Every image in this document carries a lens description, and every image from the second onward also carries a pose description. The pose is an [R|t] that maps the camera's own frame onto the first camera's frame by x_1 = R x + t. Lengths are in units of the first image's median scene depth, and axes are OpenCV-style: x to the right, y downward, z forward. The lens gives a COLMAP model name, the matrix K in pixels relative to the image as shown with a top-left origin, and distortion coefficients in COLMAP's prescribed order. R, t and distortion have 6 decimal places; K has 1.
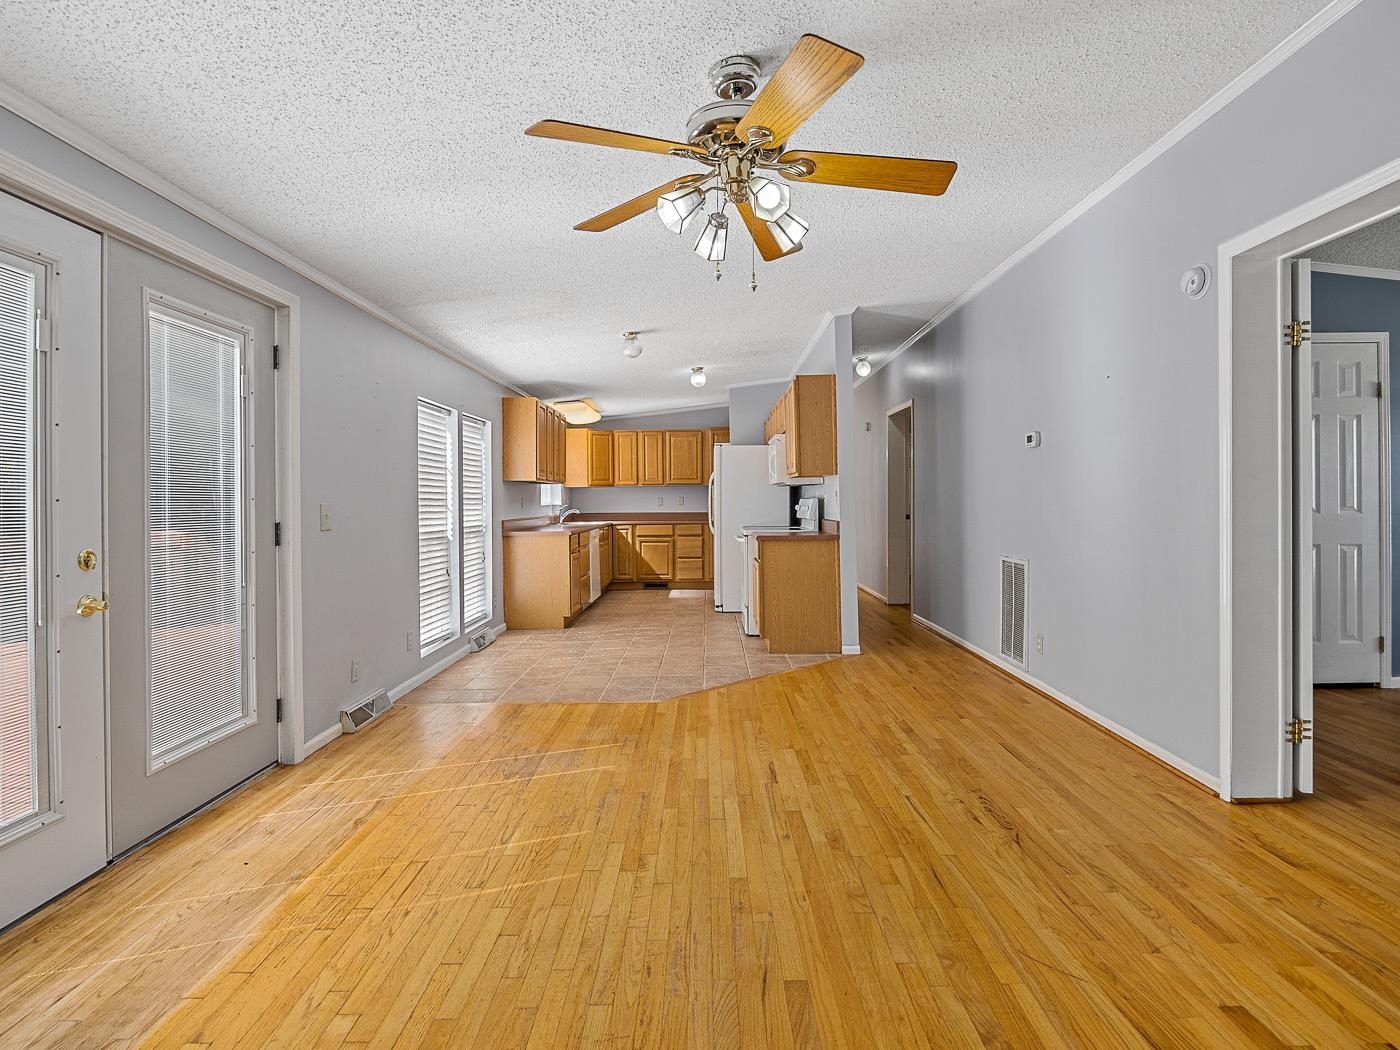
lens RADIAL K [[717.1, 0, 731.7], [0, 717.1, 501.5], [0, 0, 1]] dist [-0.017918, 0.000753]
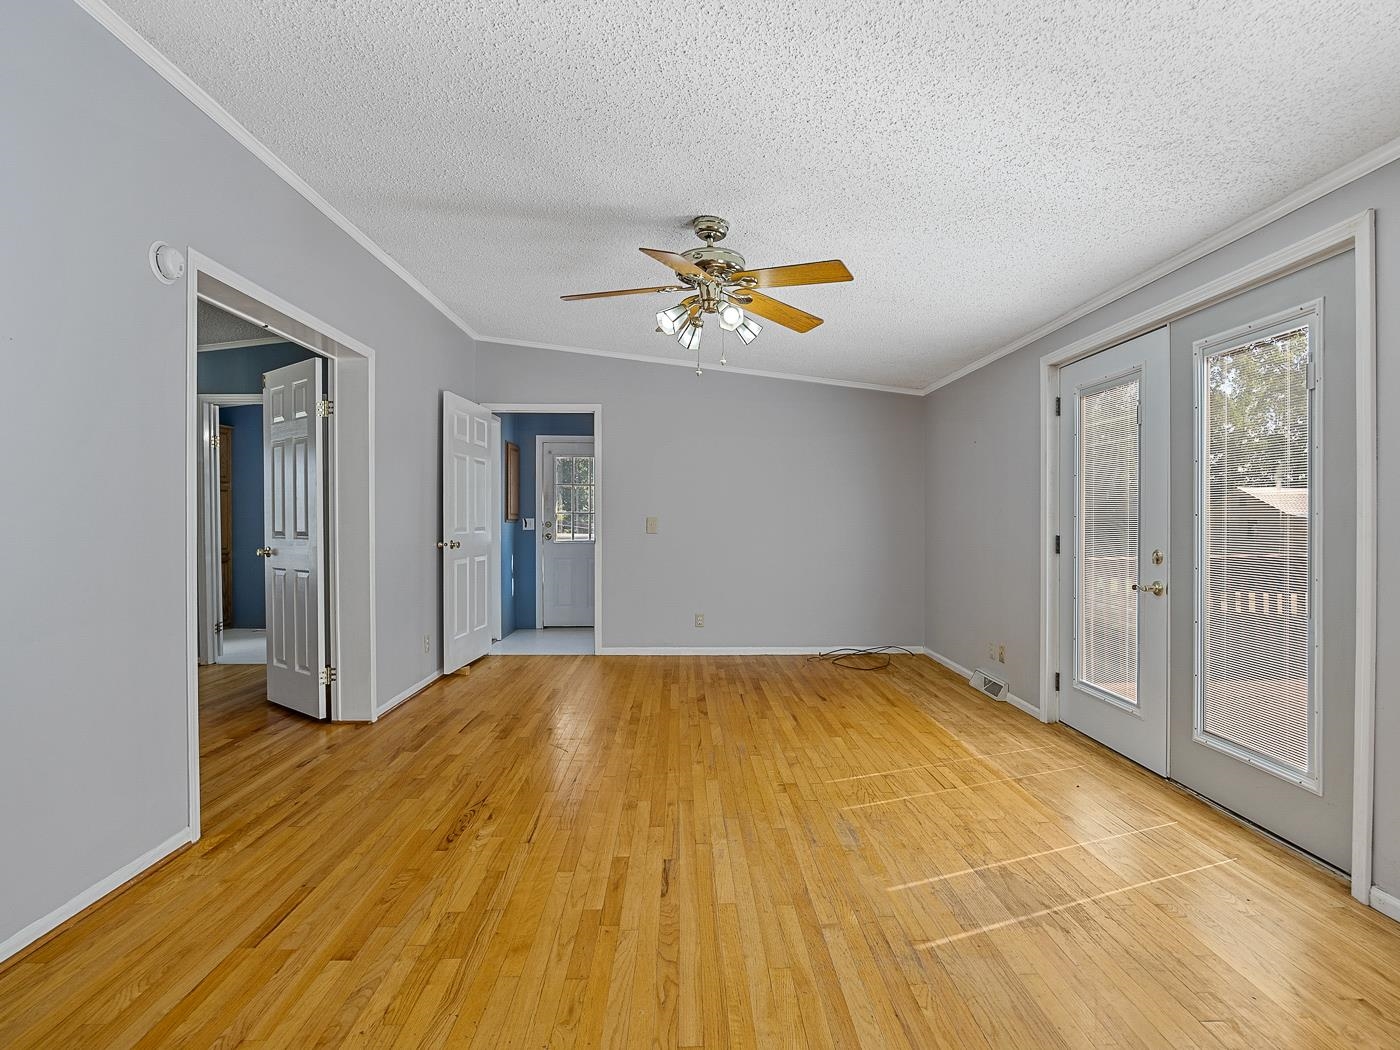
lens RADIAL K [[717.1, 0, 700.8], [0, 717.1, 526.3], [0, 0, 1]] dist [-0.017918, 0.000753]
pose [[-0.999924, 0.007060, 0.010119, 0.010655], [0.007160, 0.999925, 0.009904, -0.001249], [-0.010049, 0.009976, -0.999900, 1.913528]]
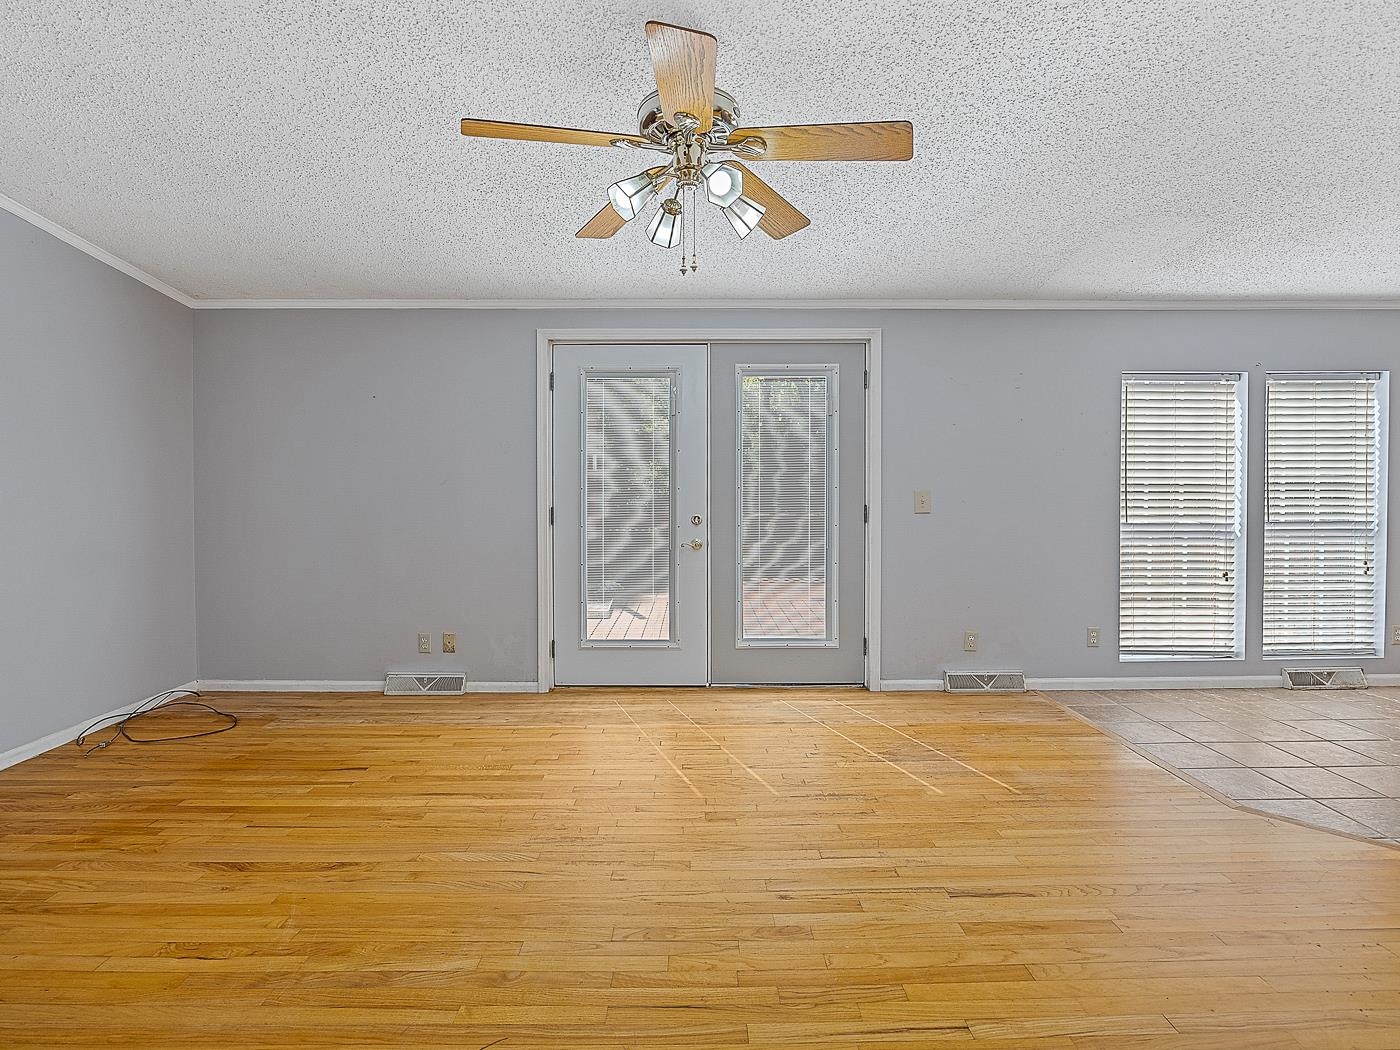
lens RADIAL K [[717.1, 0, 701.4], [0, 717.1, 497.4], [0, 0, 1]] dist [-0.017918, 0.000753]
pose [[-0.014601, 0.012656, -0.999813, 0.785922], [0.001769, 0.999919, 0.012632, -0.001470], [0.999892, -0.001585, -0.014622, 0.805809]]
